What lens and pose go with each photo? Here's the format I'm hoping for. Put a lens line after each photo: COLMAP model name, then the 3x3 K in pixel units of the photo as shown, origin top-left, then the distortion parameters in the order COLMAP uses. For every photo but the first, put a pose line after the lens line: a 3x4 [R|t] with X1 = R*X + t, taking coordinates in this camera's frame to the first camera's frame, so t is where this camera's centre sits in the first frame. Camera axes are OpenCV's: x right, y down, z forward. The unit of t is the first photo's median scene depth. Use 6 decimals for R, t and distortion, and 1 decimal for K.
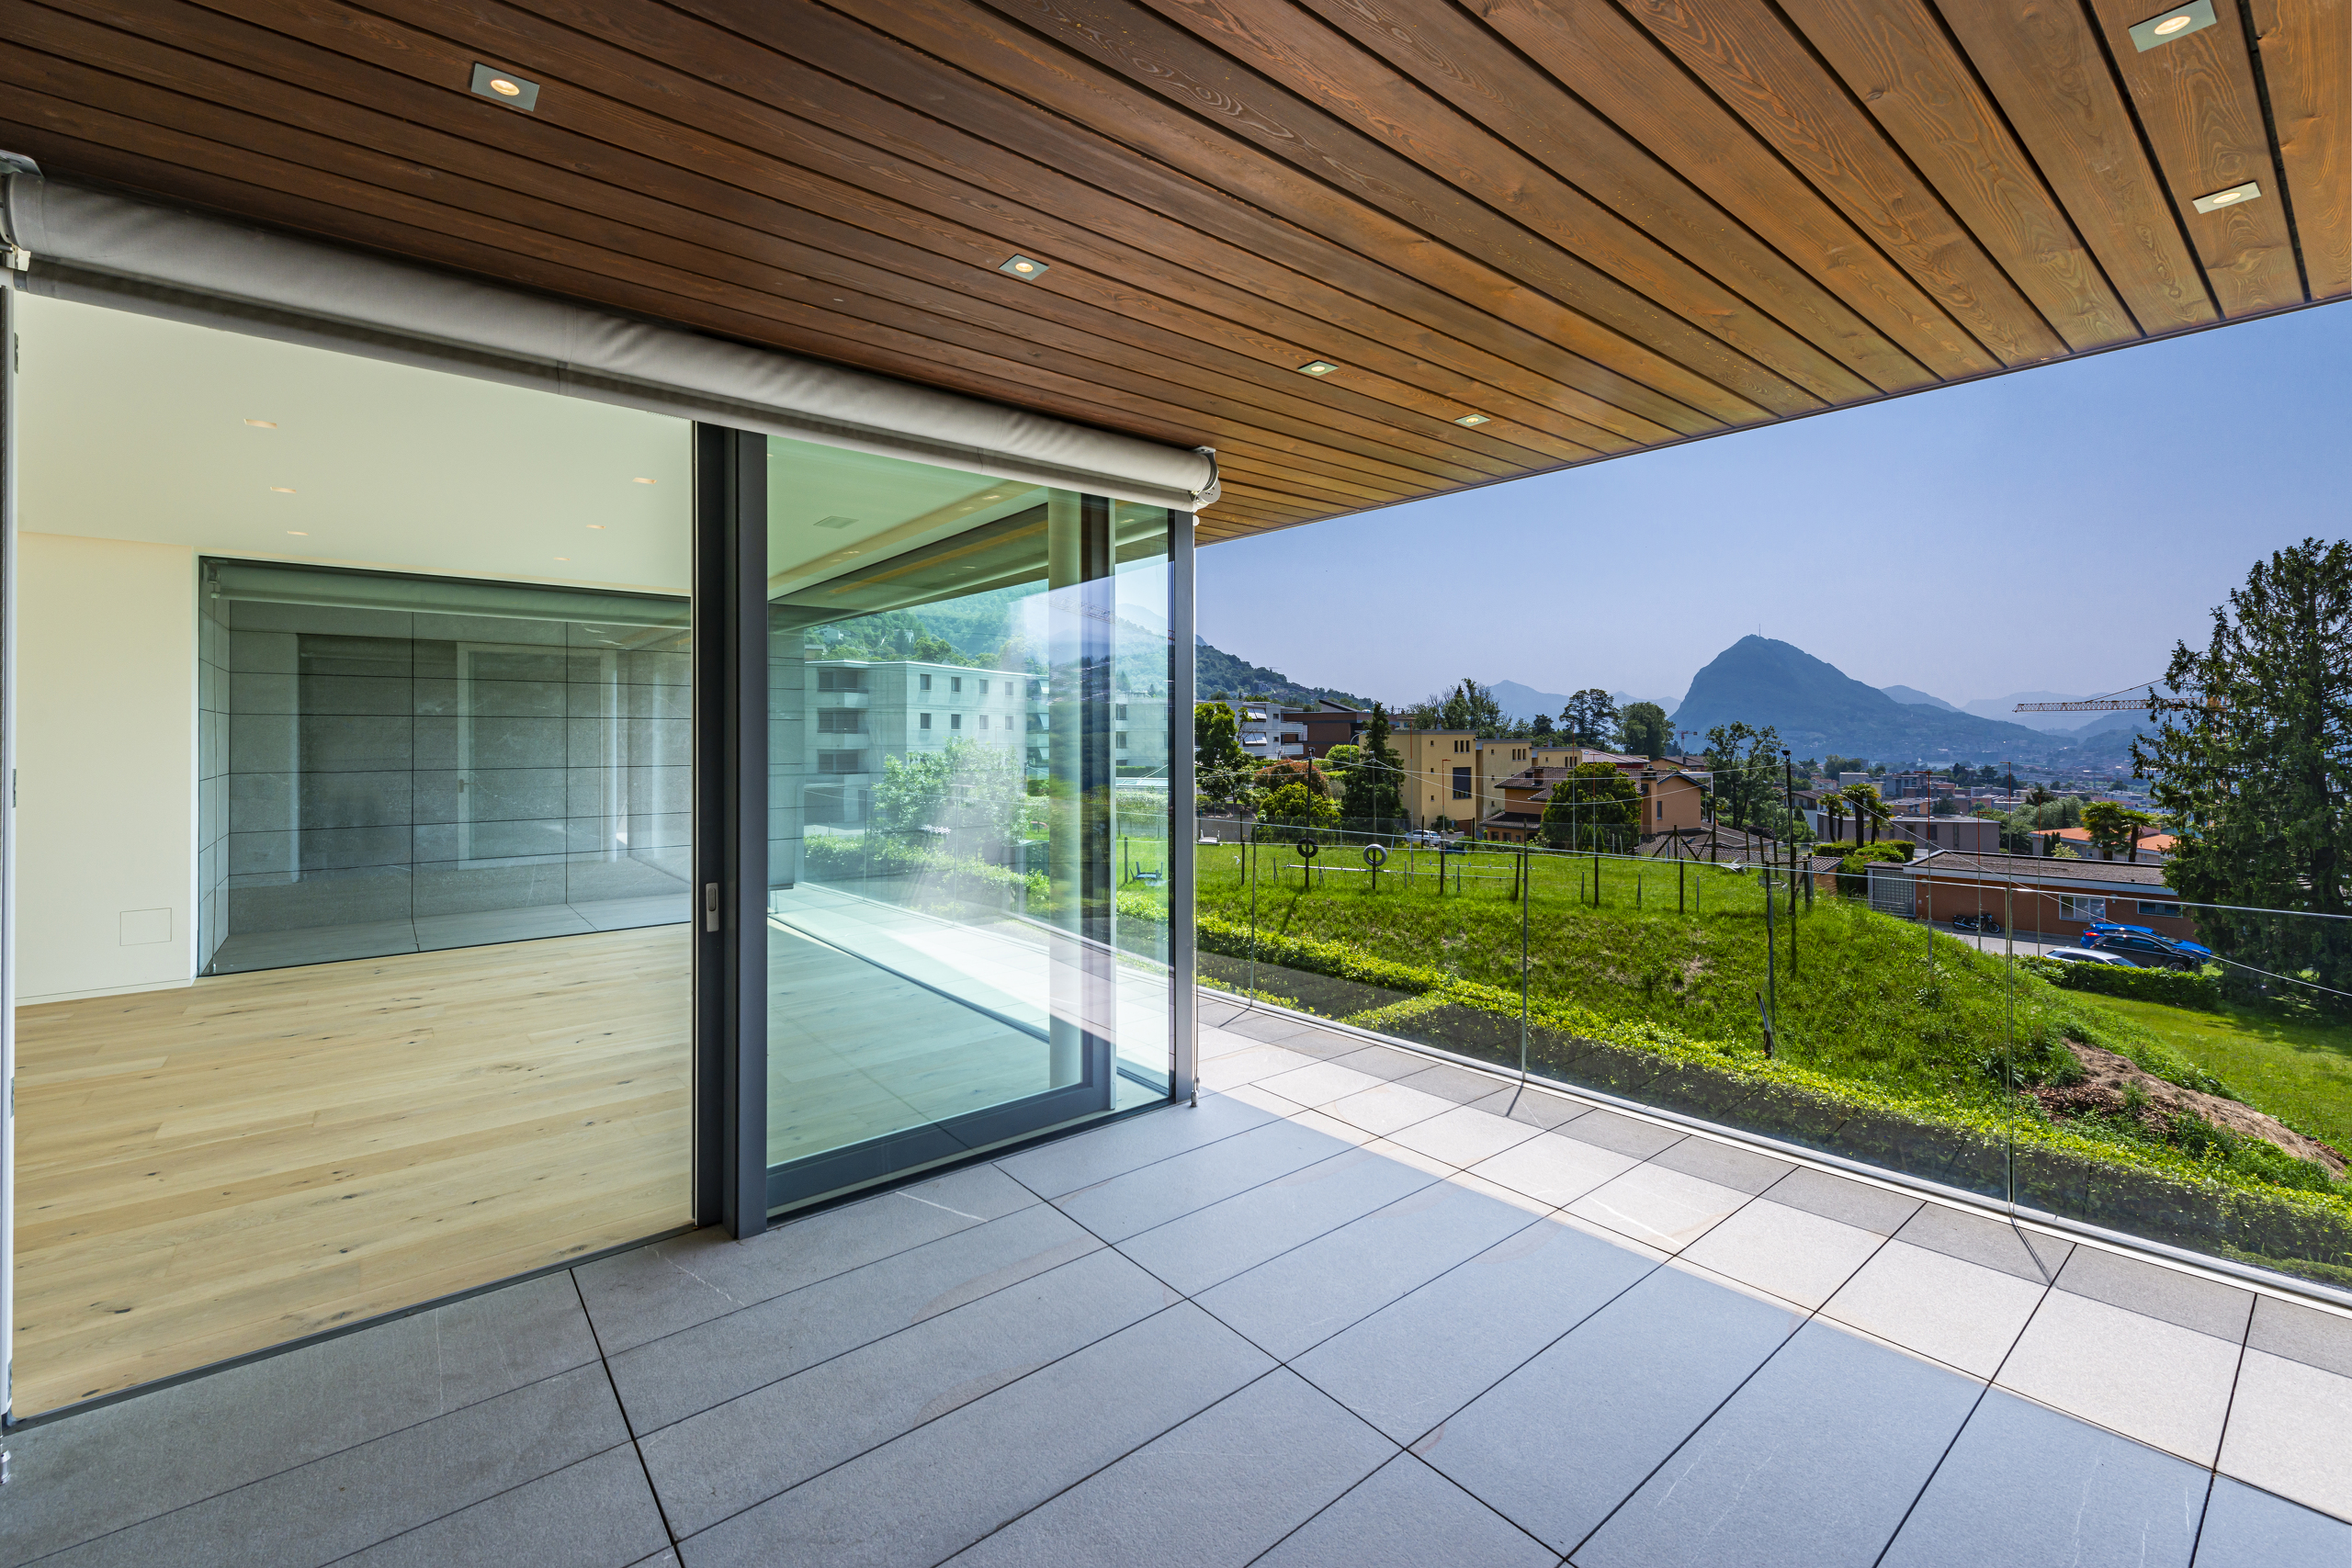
lens RADIAL K [[982.0, 0, 1167.4], [0, 982.0, 731.3], [0, 0, 1]] dist [0.001870, -0.000239]
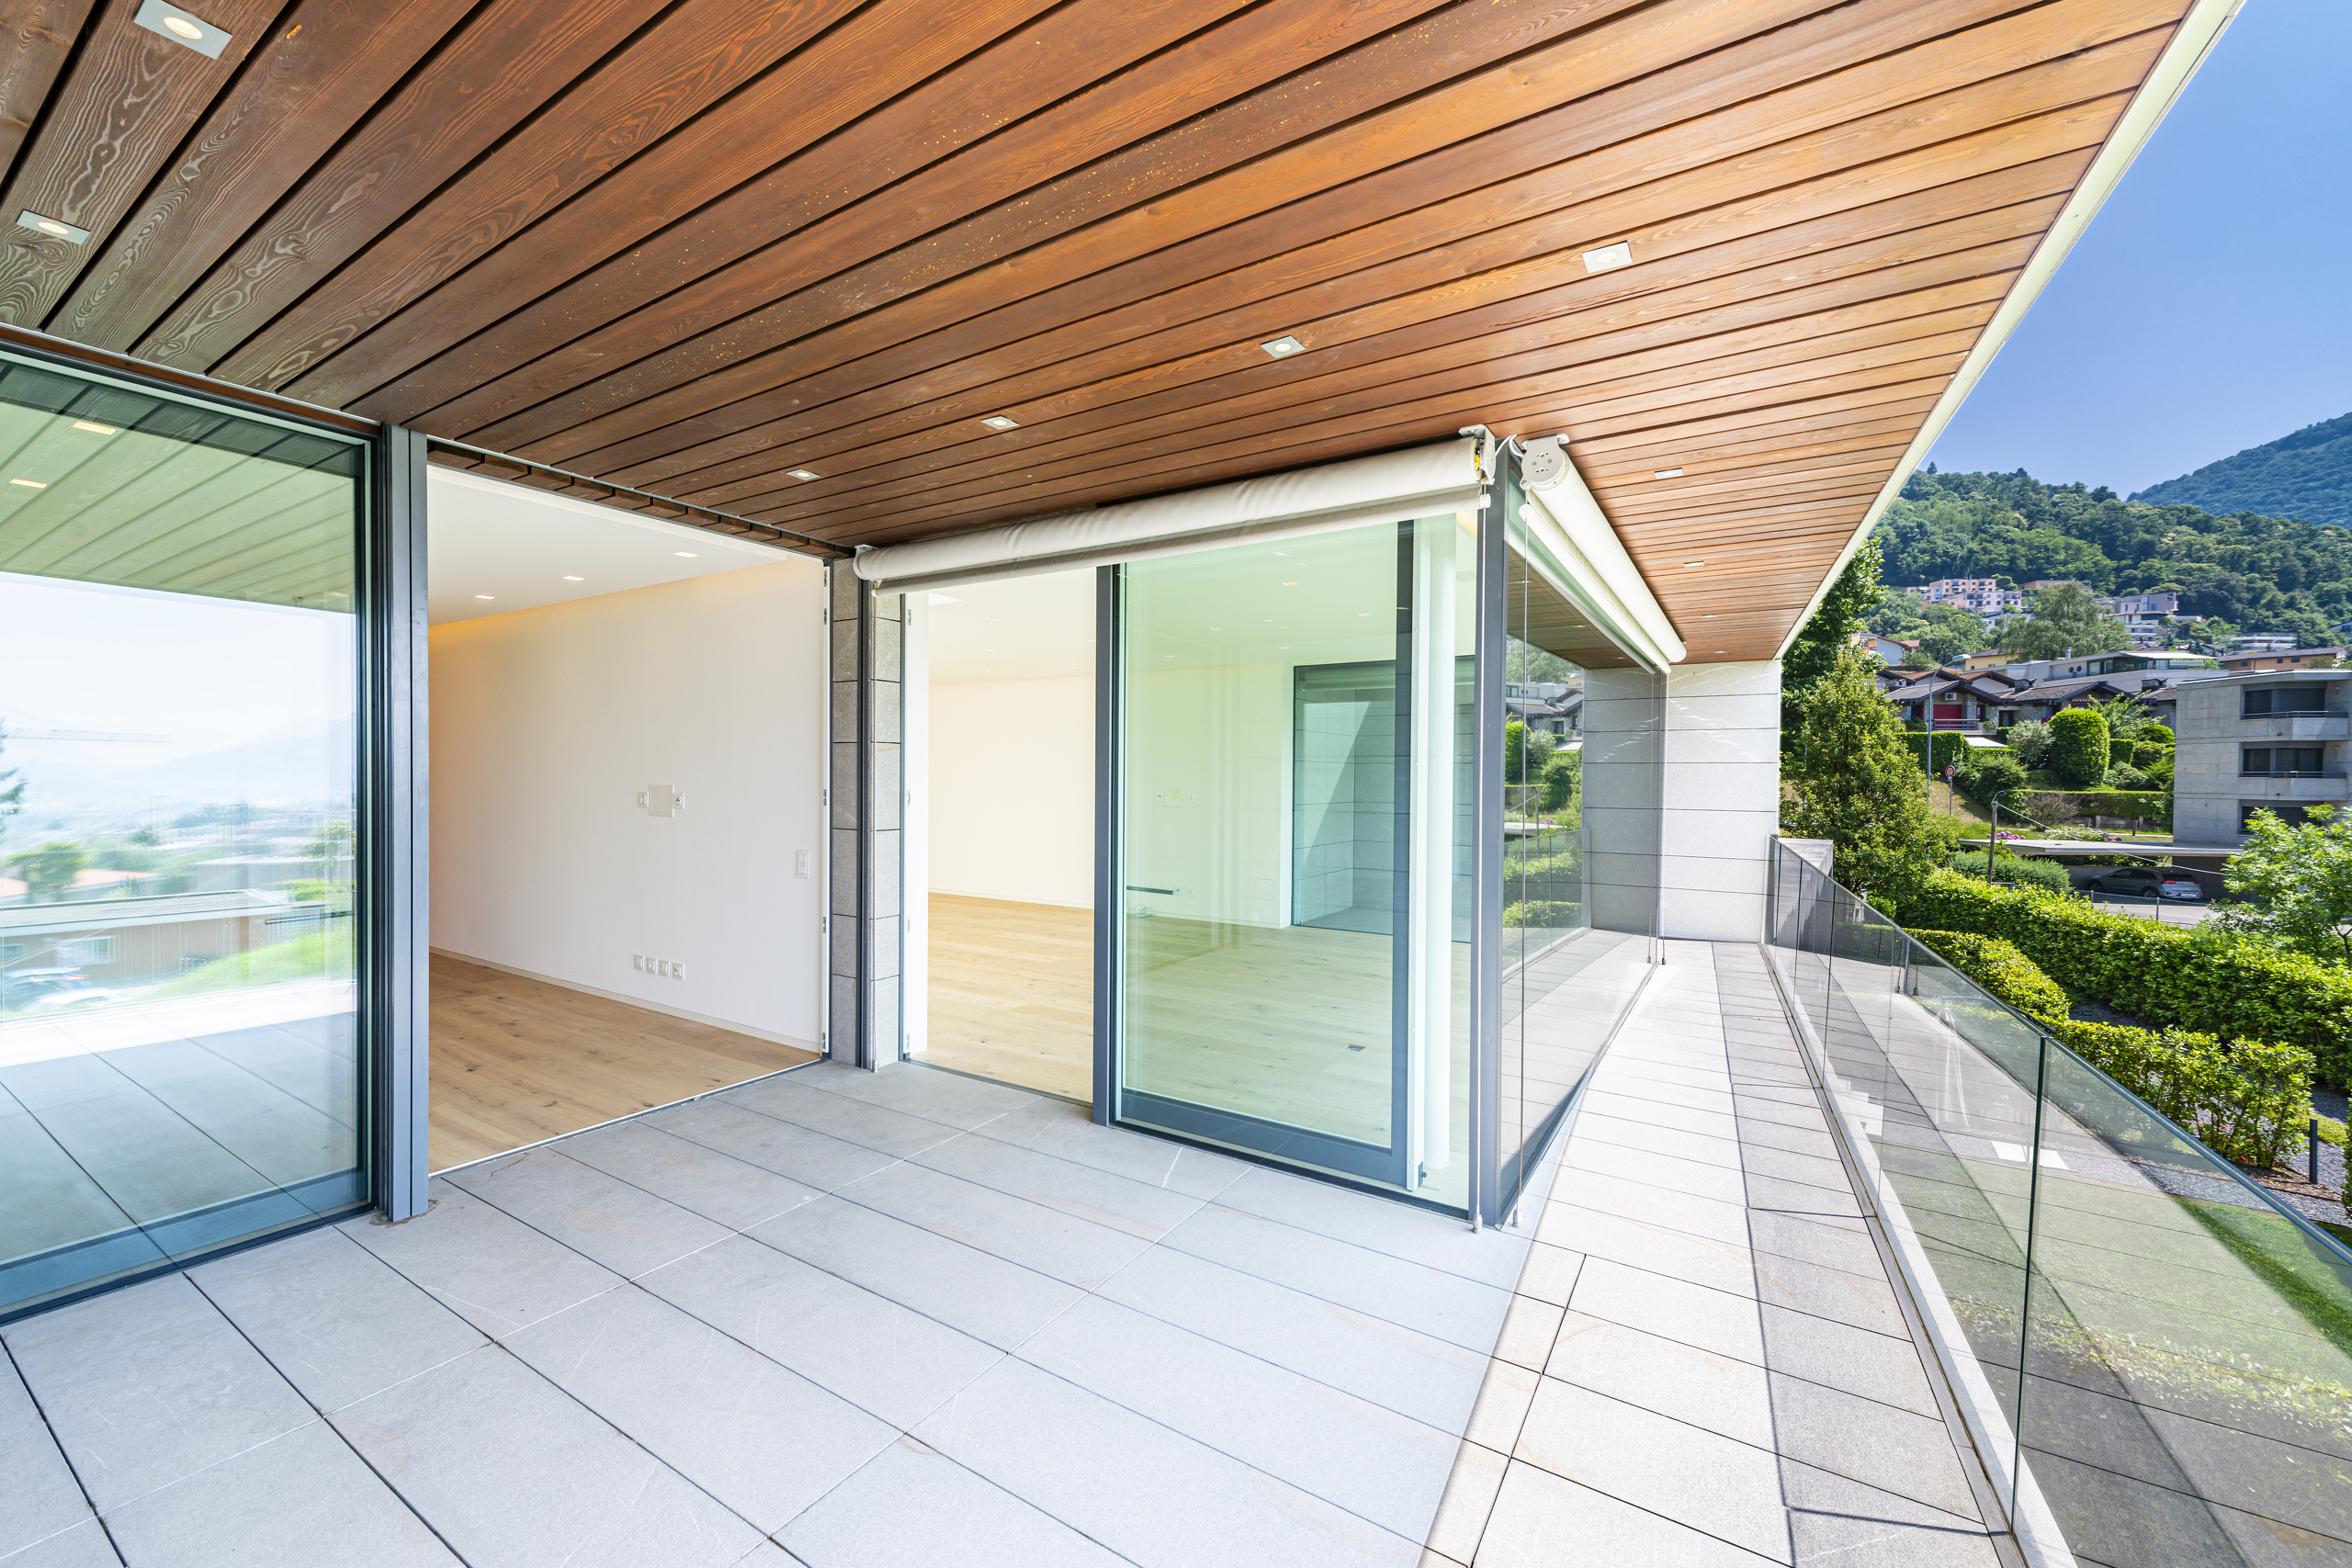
lens RADIAL K [[955.0, 0, 1176.0], [0, 955.0, 784.0], [0, 0, 1]] dist [0.018279, 0.000006]
pose [[0.296219, 0.010463, -0.955063, 0.846177], [-0.001412, 0.999944, 0.010517, -0.001540], [0.955119, -0.001766, 0.296217, 0.617427]]
